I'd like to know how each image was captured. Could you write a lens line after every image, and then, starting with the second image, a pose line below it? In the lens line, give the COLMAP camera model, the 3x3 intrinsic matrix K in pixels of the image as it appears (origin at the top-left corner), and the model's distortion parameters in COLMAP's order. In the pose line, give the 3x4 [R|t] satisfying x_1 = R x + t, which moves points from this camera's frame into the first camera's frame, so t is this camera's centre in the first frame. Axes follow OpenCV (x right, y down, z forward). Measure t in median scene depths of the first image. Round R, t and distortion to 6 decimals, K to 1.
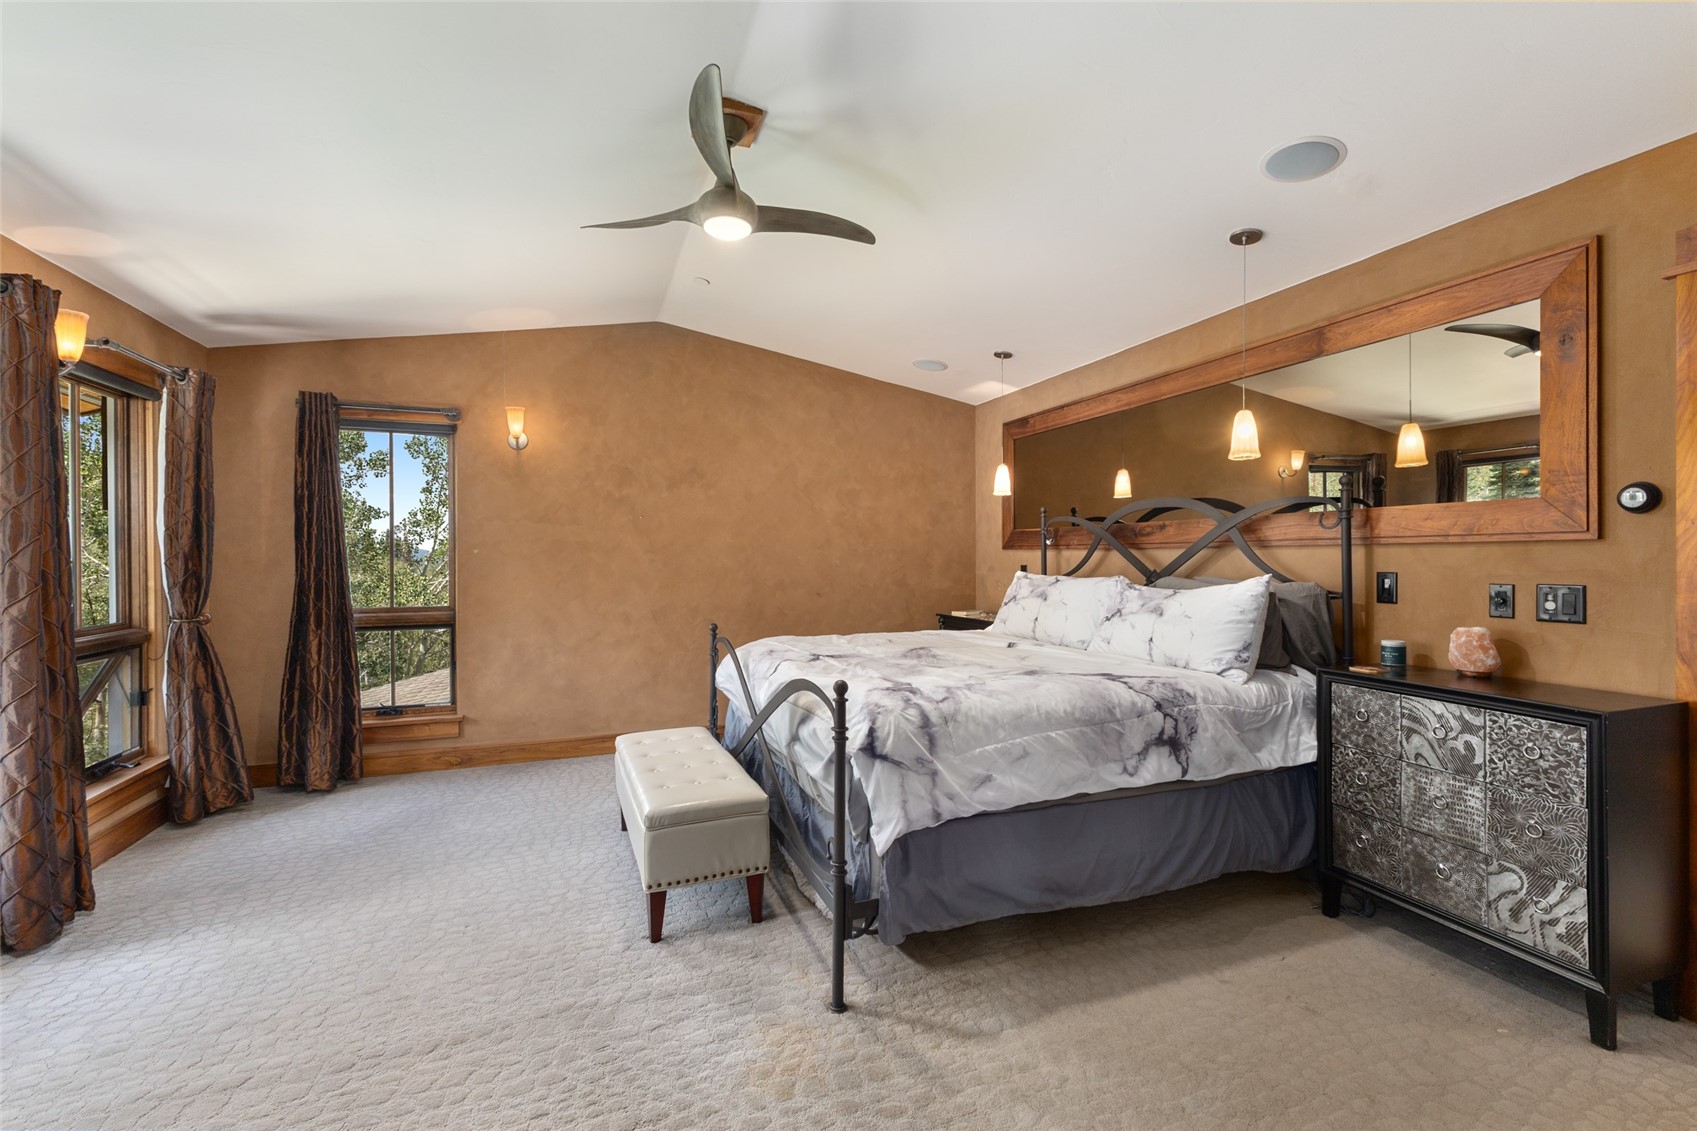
lens RADIAL K [[731.0, 0, 849.6], [0, 731.0, 545.9], [0, 0, 1]] dist [0.000475, -0.000077]
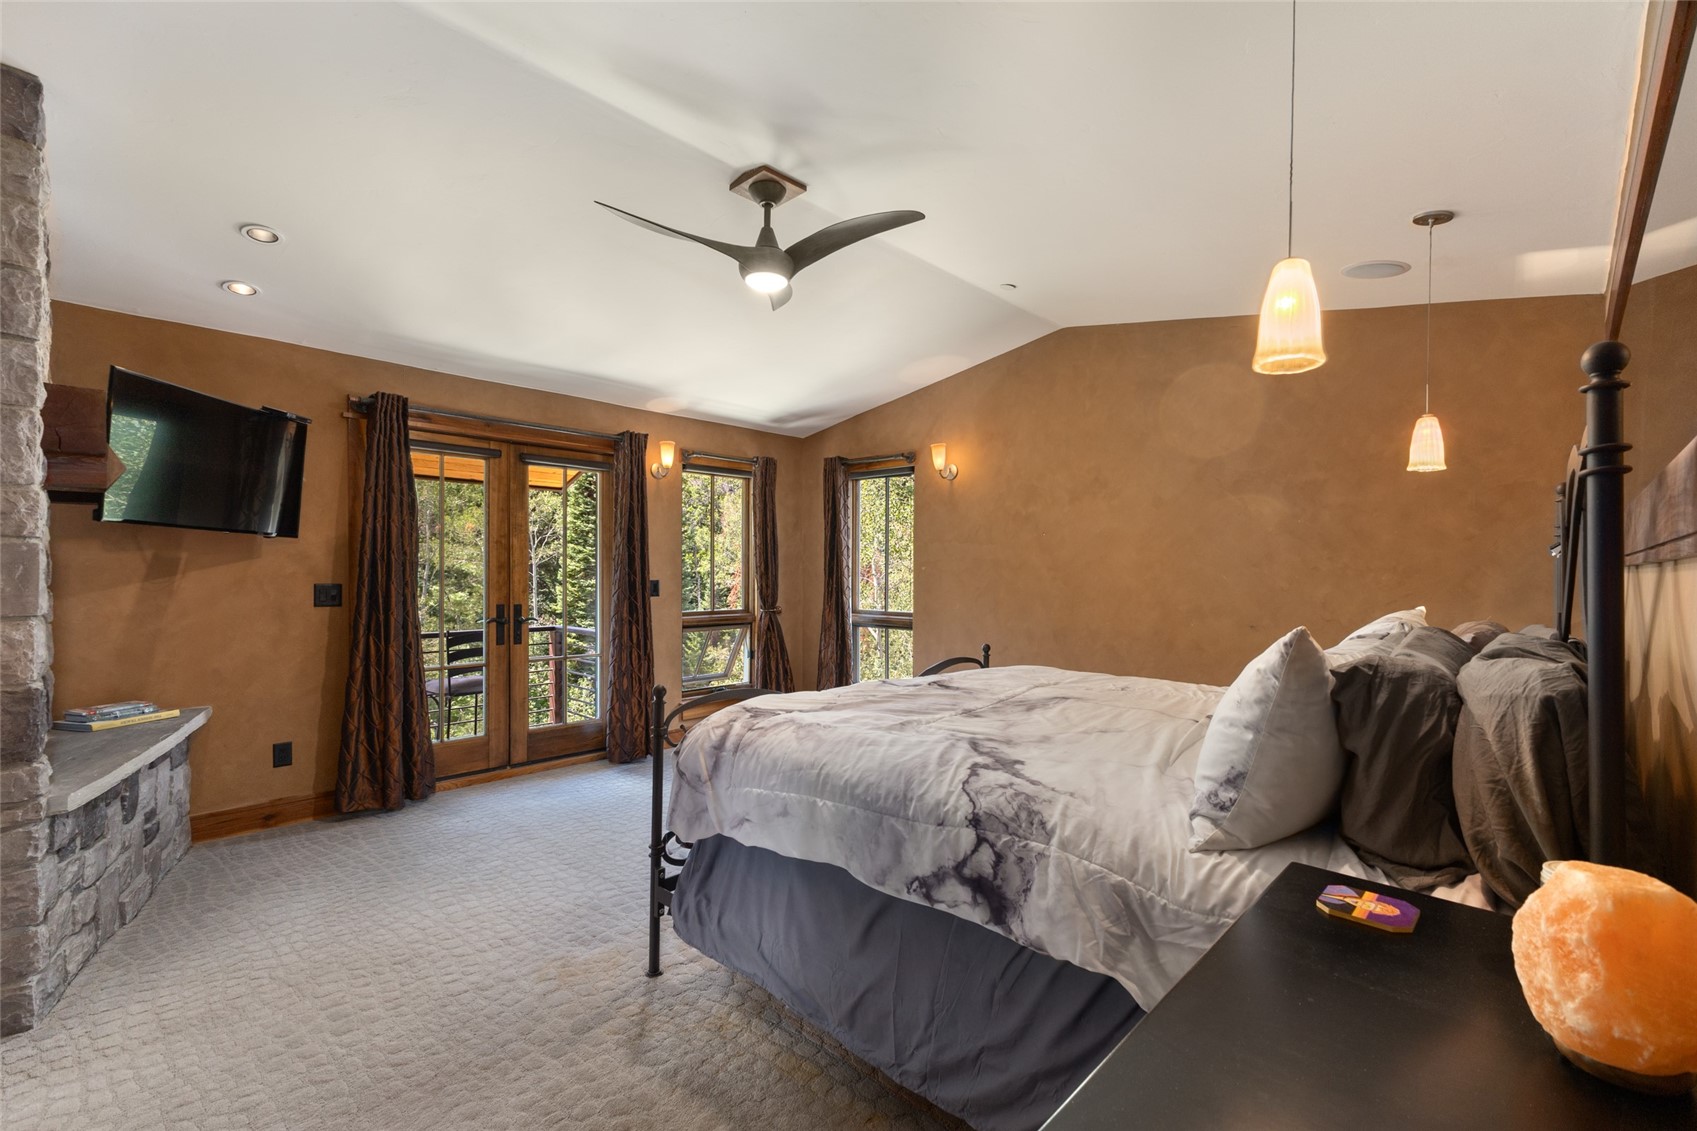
lens RADIAL K [[739.7, 0, 848.5], [0, 739.7, 565.5], [0, 0, 1]] dist [-0.001153, 0.000040]
pose [[0.435958, -0.001040, -0.899966, 0.678486], [0.005502, 0.999984, 0.001510, 0.000070], [0.899950, -0.005609, 0.435957, 0.453943]]
